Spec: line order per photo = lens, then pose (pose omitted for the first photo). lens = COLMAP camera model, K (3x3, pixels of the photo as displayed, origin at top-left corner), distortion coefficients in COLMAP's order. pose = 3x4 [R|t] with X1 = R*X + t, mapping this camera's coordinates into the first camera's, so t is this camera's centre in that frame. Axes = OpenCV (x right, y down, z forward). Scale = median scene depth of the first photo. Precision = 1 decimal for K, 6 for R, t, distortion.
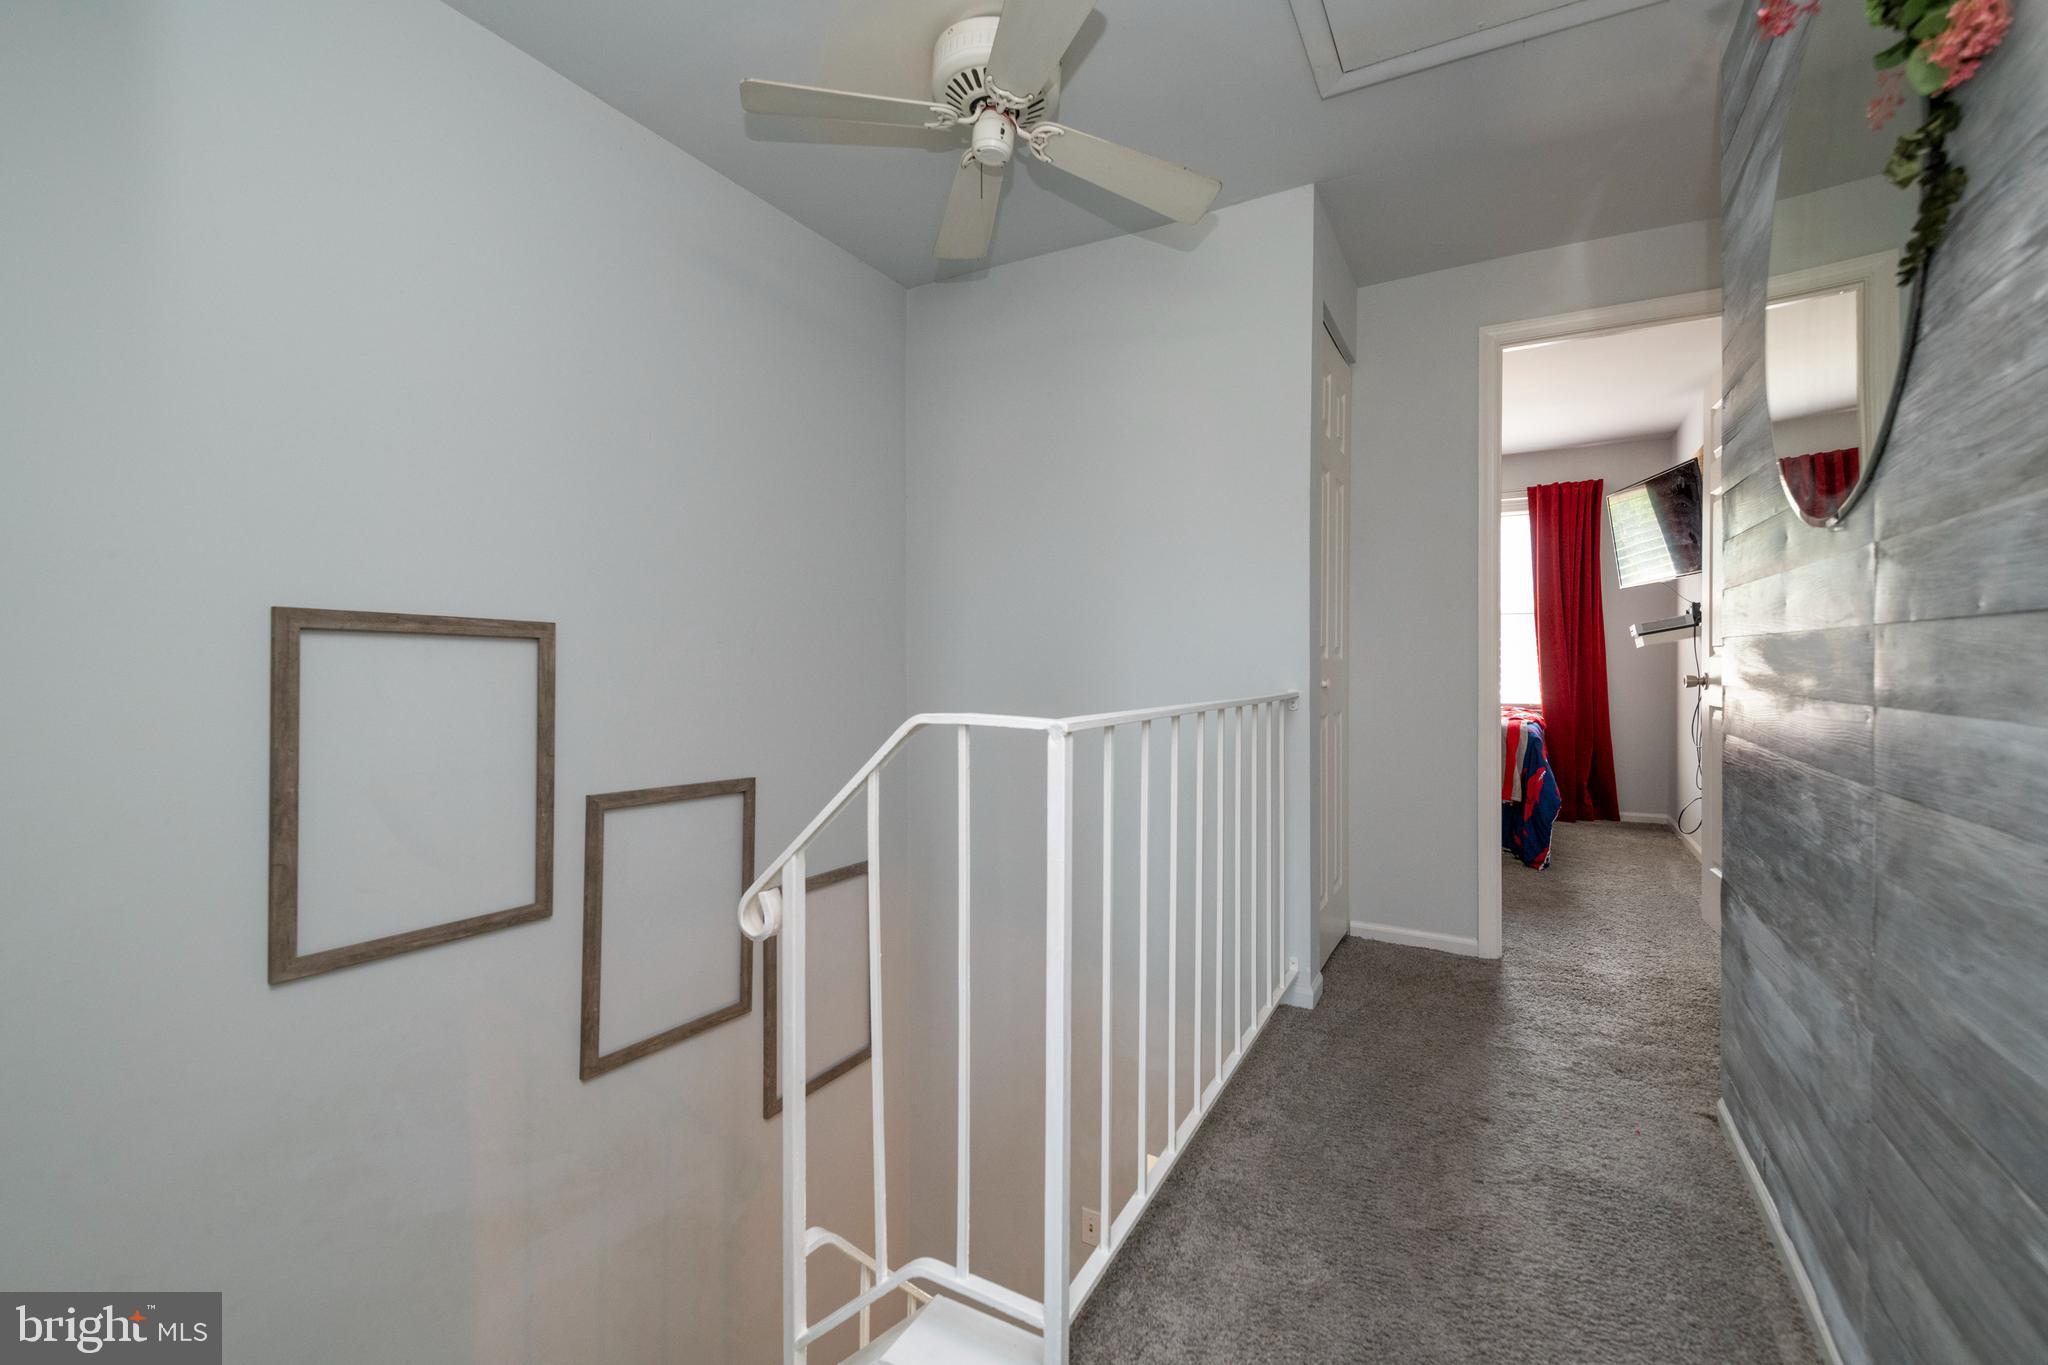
lens RADIAL K [[869.3, 0, 1038.4], [0, 869.3, 675.6], [0, 0, 1]] dist [0.005033, -0.006133]
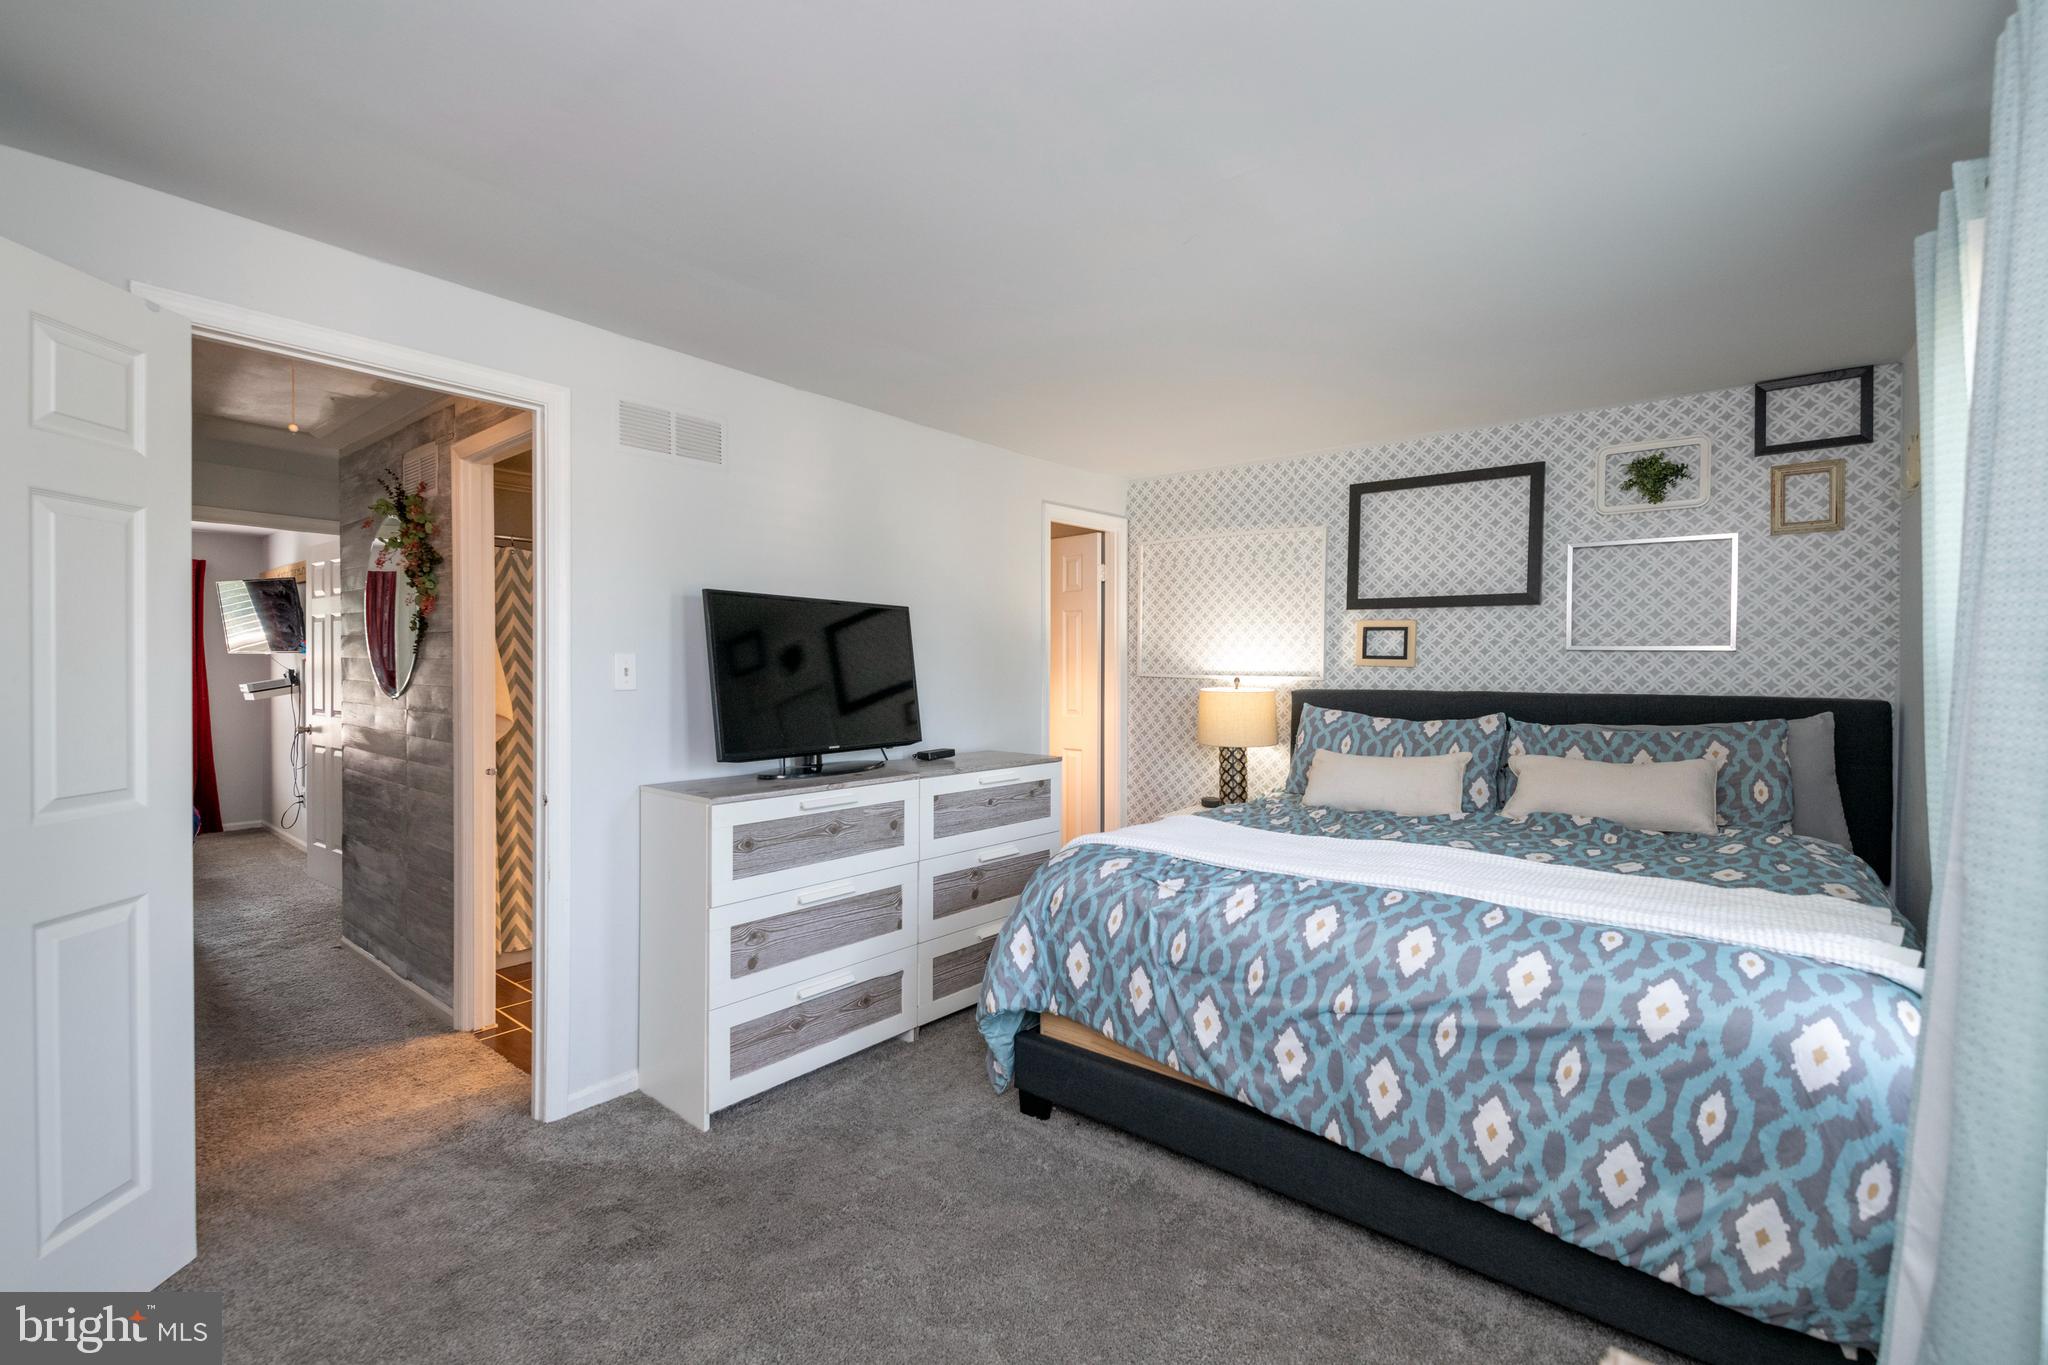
lens RADIAL K [[869.3, 0, 1026.3], [0, 869.3, 681.1], [0, 0, 1]] dist [0.005033, -0.006133]
pose [[0.175559, -0.006508, 0.984447, -0.411548], [0.002965, 0.999977, 0.006082, -0.061799], [-0.984464, 0.001851, 0.175575, -0.416207]]
